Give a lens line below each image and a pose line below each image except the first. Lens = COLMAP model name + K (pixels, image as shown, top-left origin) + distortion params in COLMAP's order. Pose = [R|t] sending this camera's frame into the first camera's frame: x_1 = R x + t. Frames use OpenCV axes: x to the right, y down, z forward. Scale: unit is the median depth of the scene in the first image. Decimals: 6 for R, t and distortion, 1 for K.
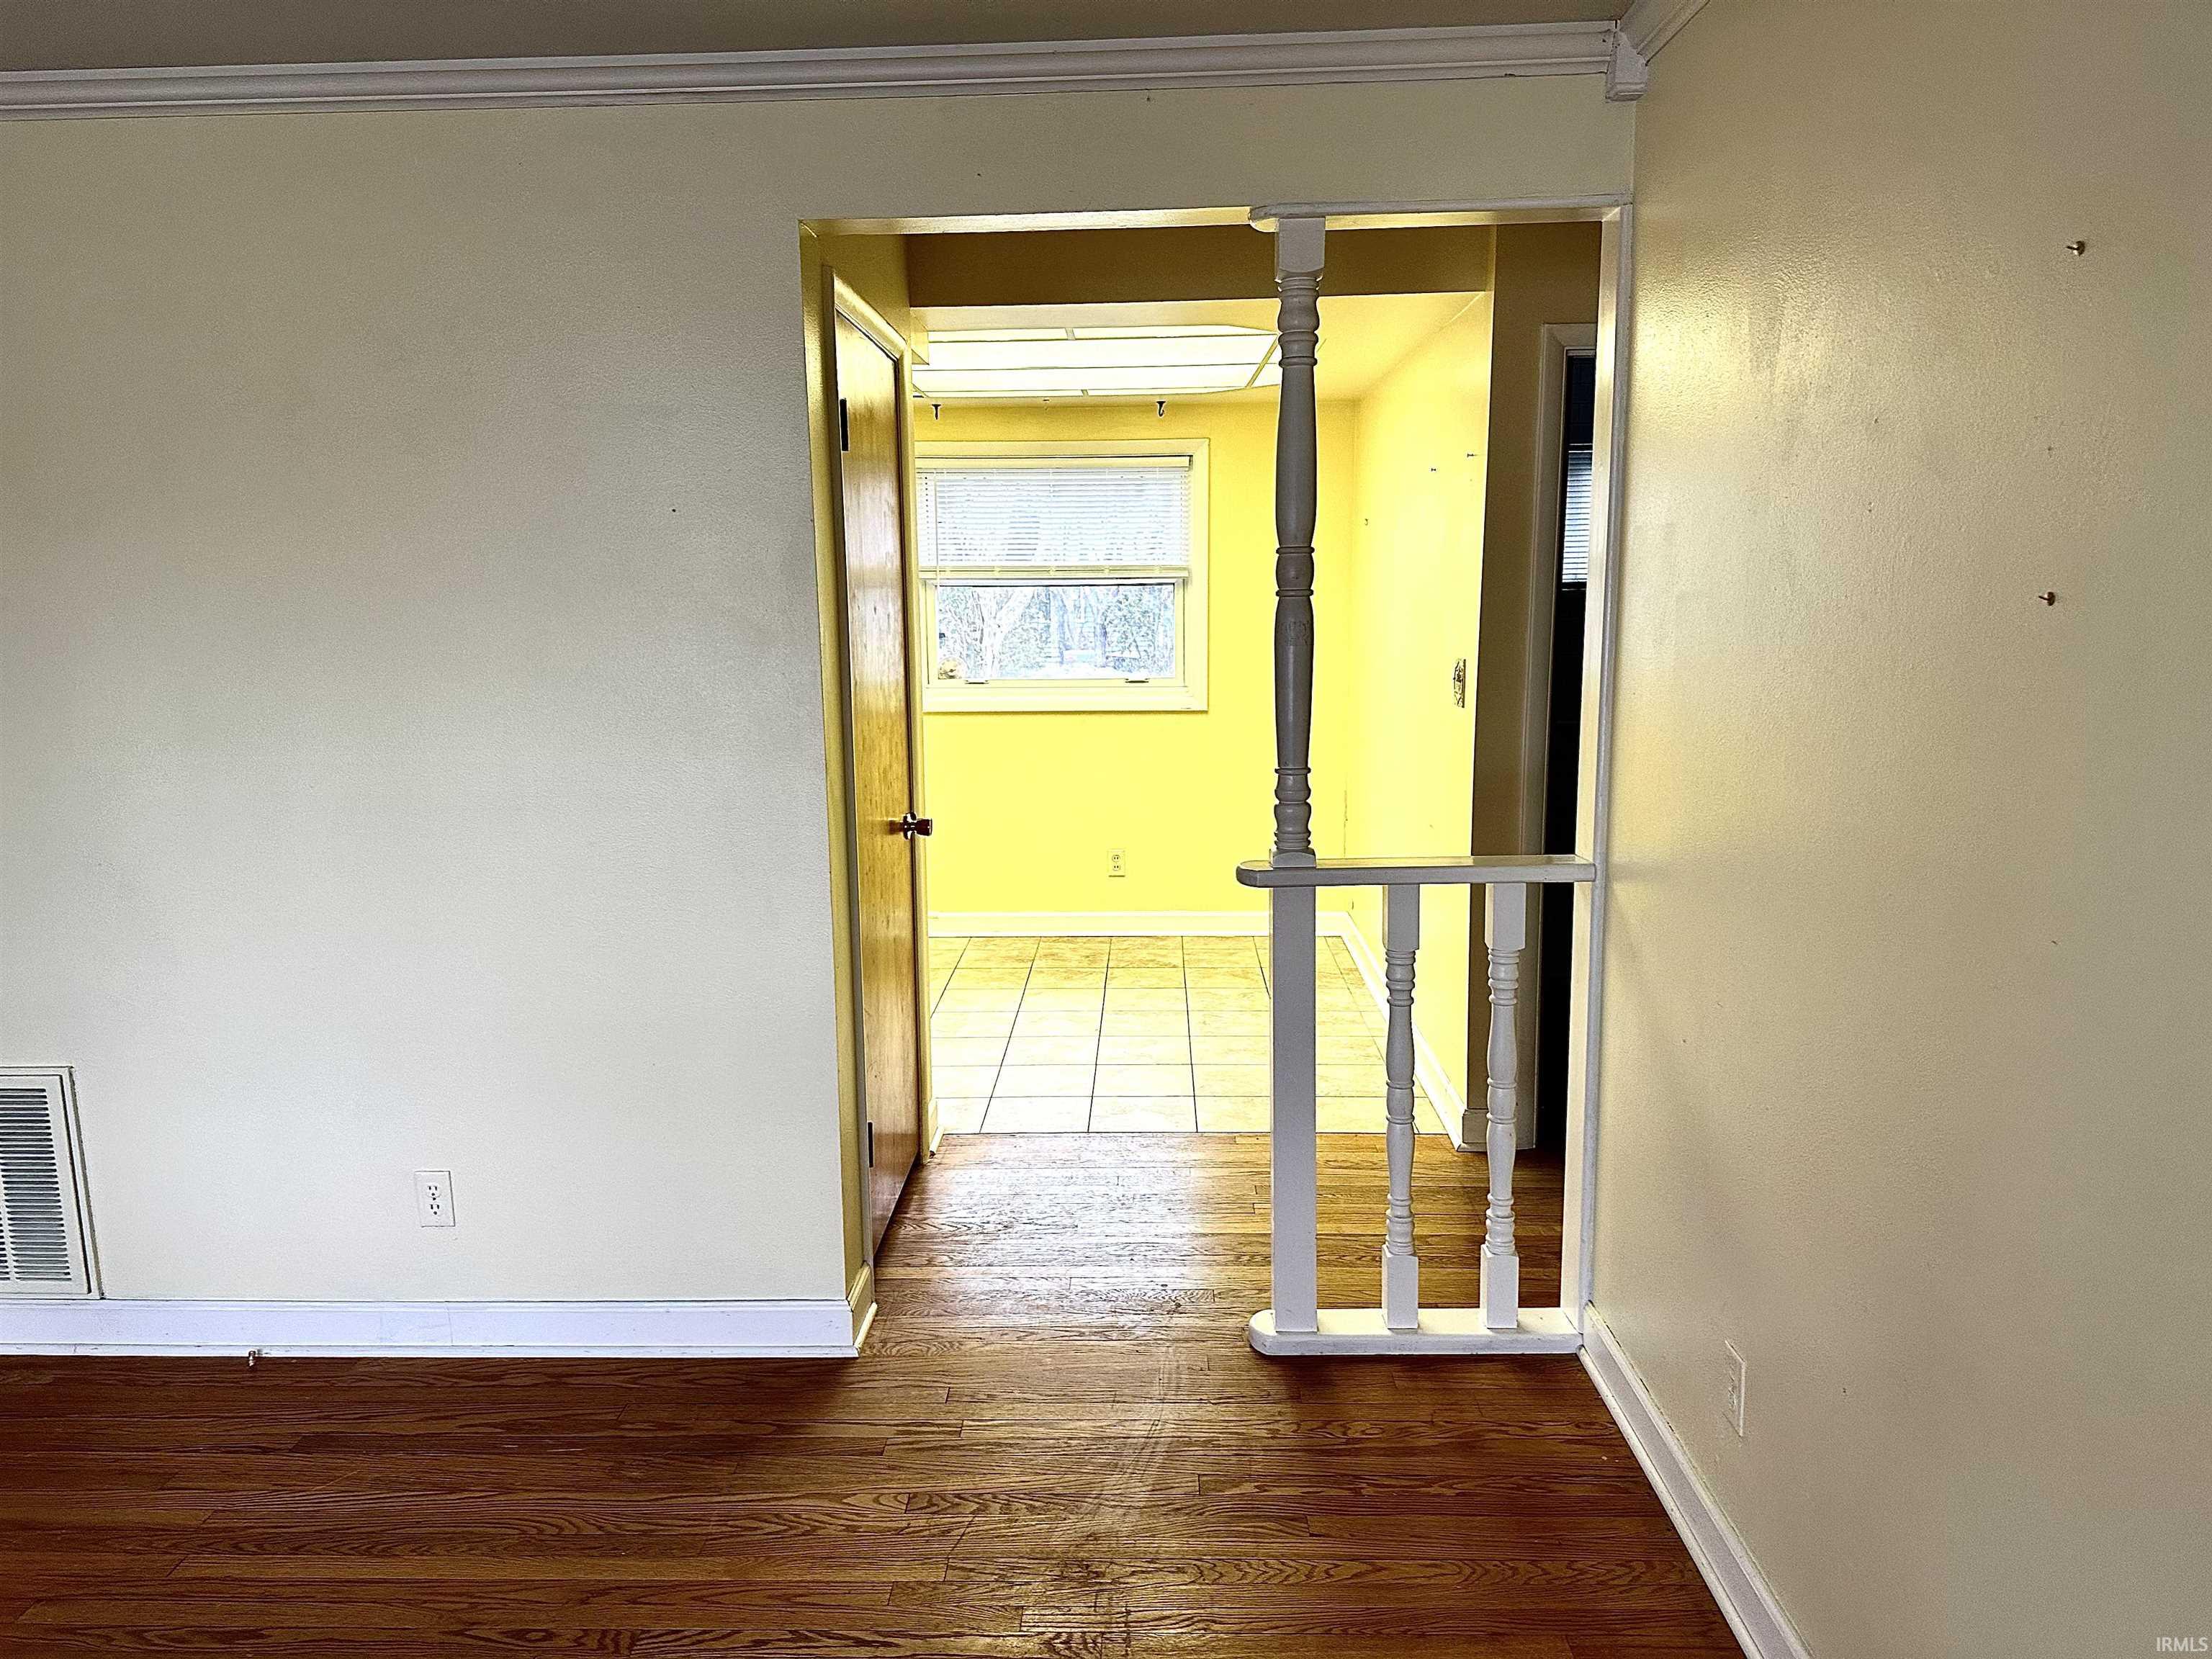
lens RADIAL K [[1563.2, 0, 1106.0], [0, 1563.2, 829.5], [0, 0, 1]] dist [-0.005421, -0.002879]
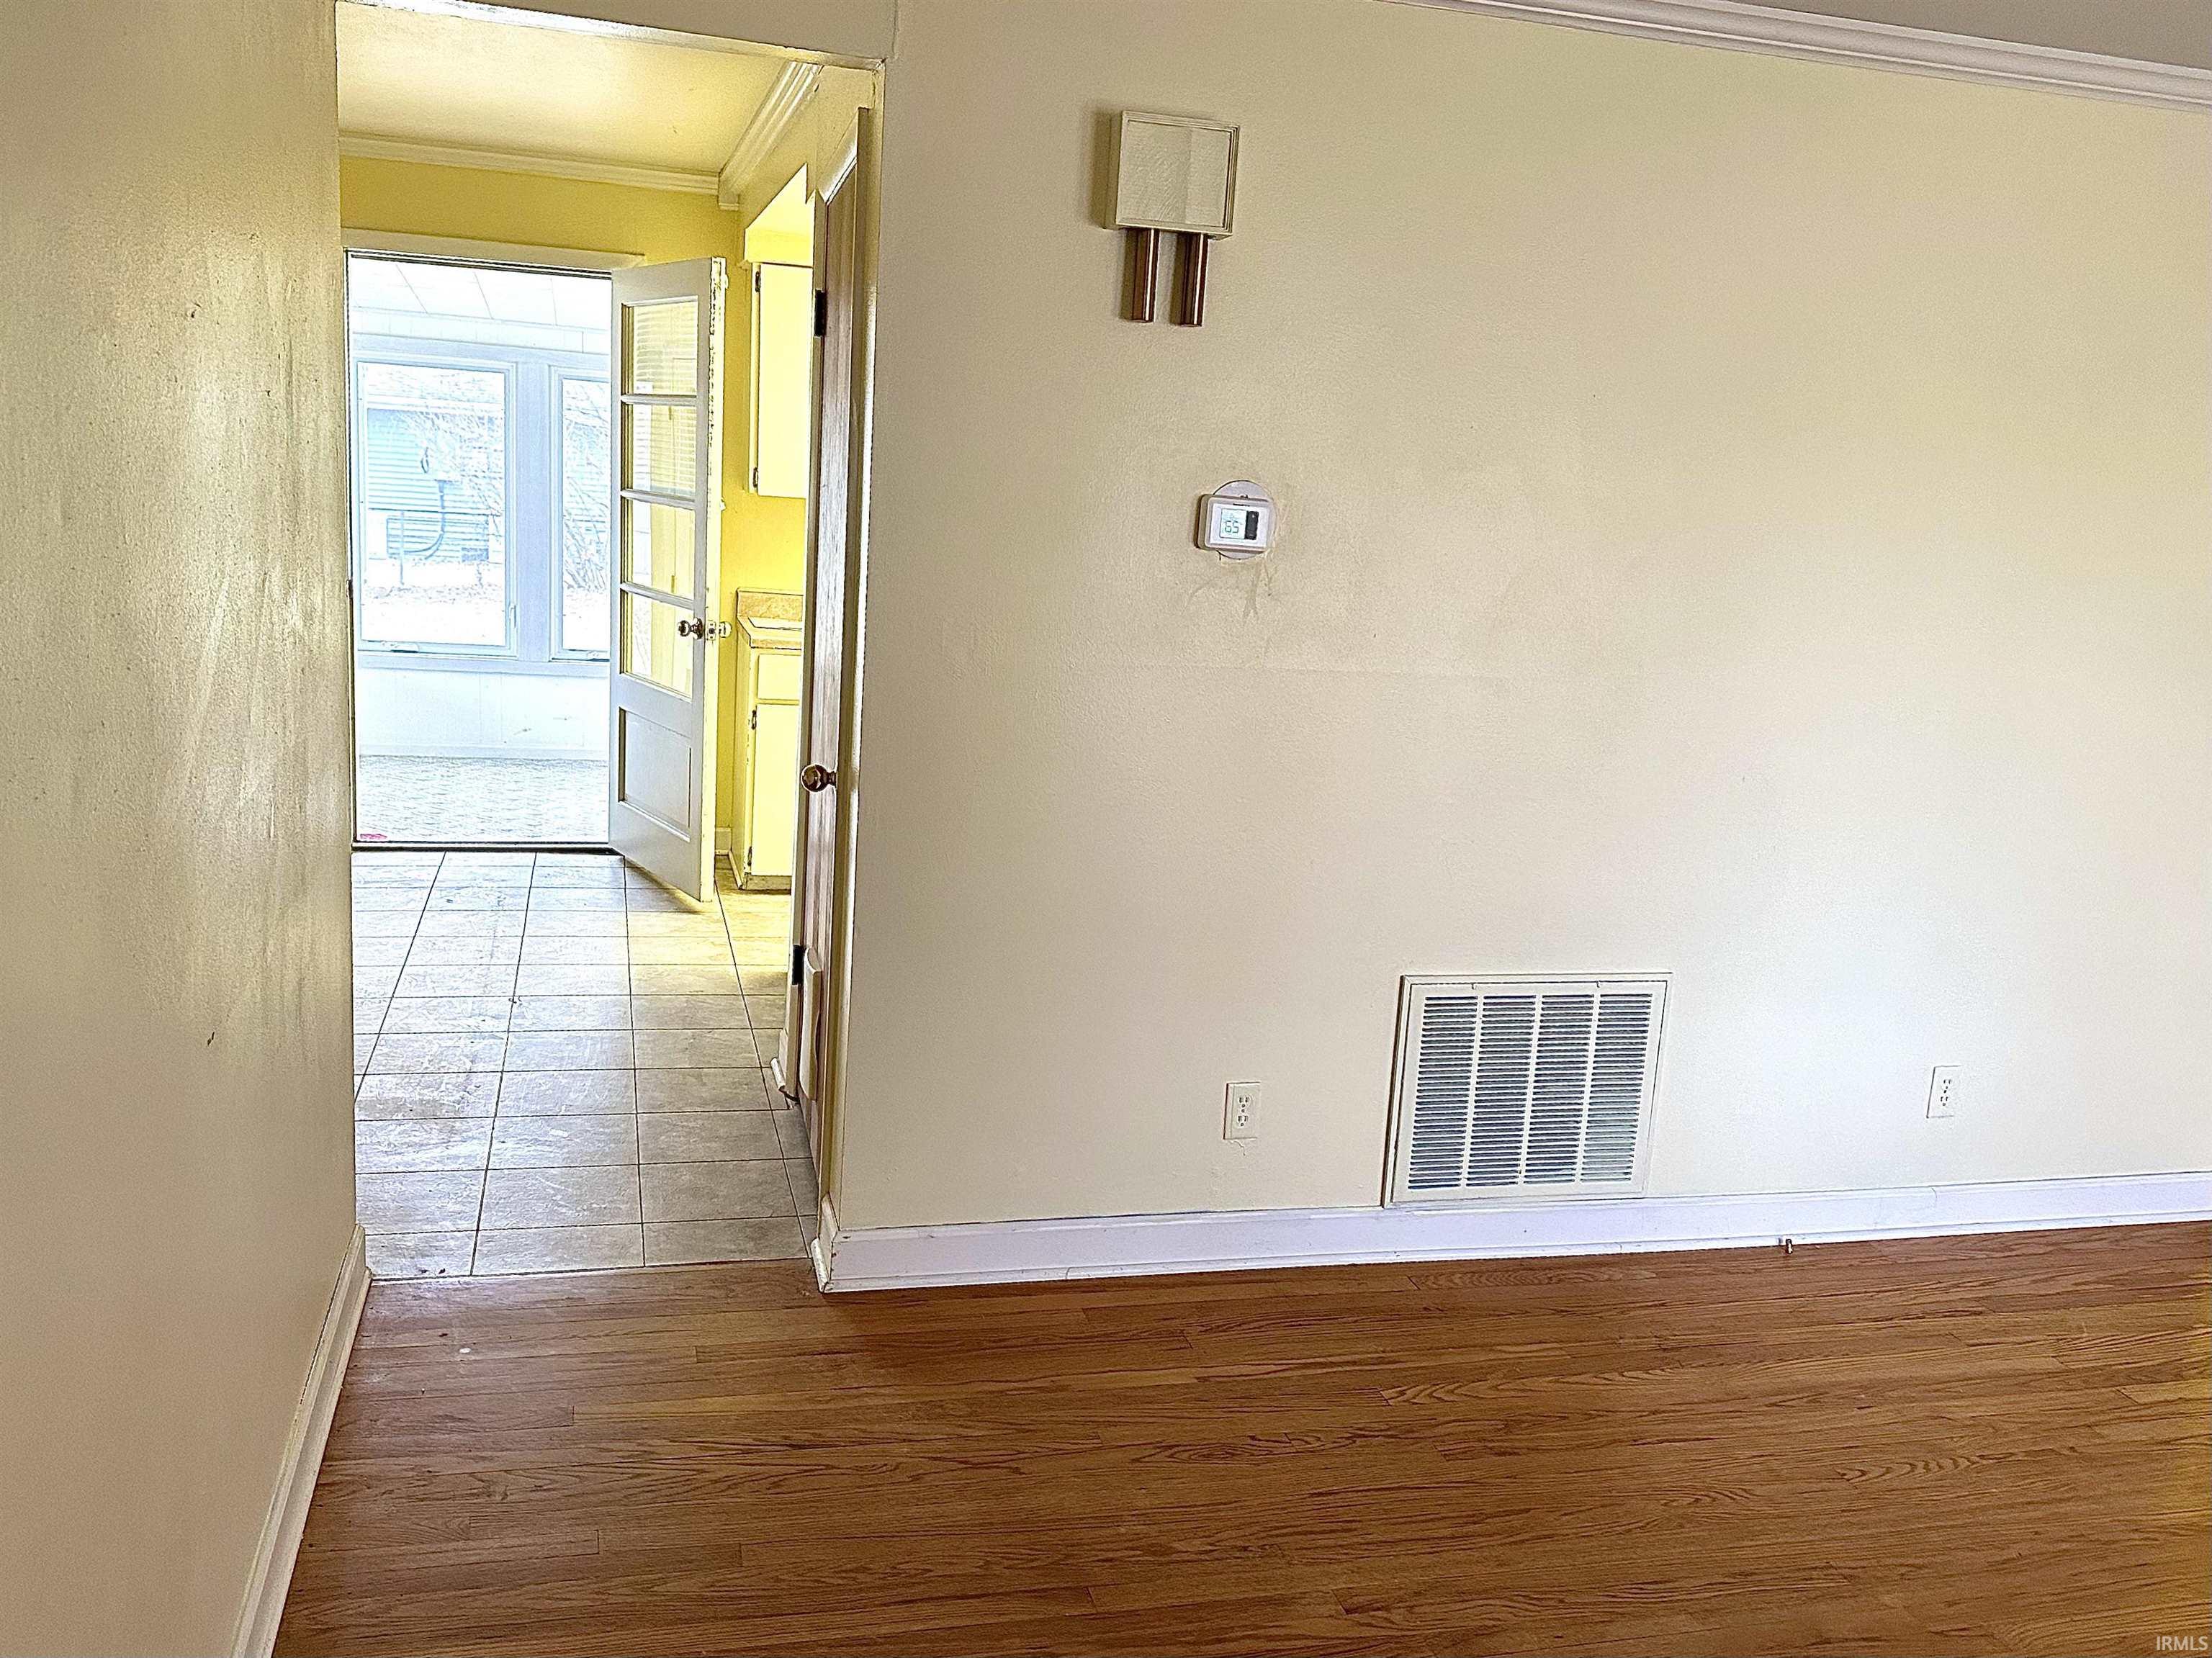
lens RADIAL K [[1762.7, 0, 1106.0], [0, 1762.7, 829.0], [0, 0, 1]] dist [0.093087, -0.097928]
pose [[0.950393, 0.020294, 0.310390, -1.387146], [-0.031346, 0.999038, 0.030660, 0.031646], [-0.309469, -0.038868, 0.950115, -0.008242]]
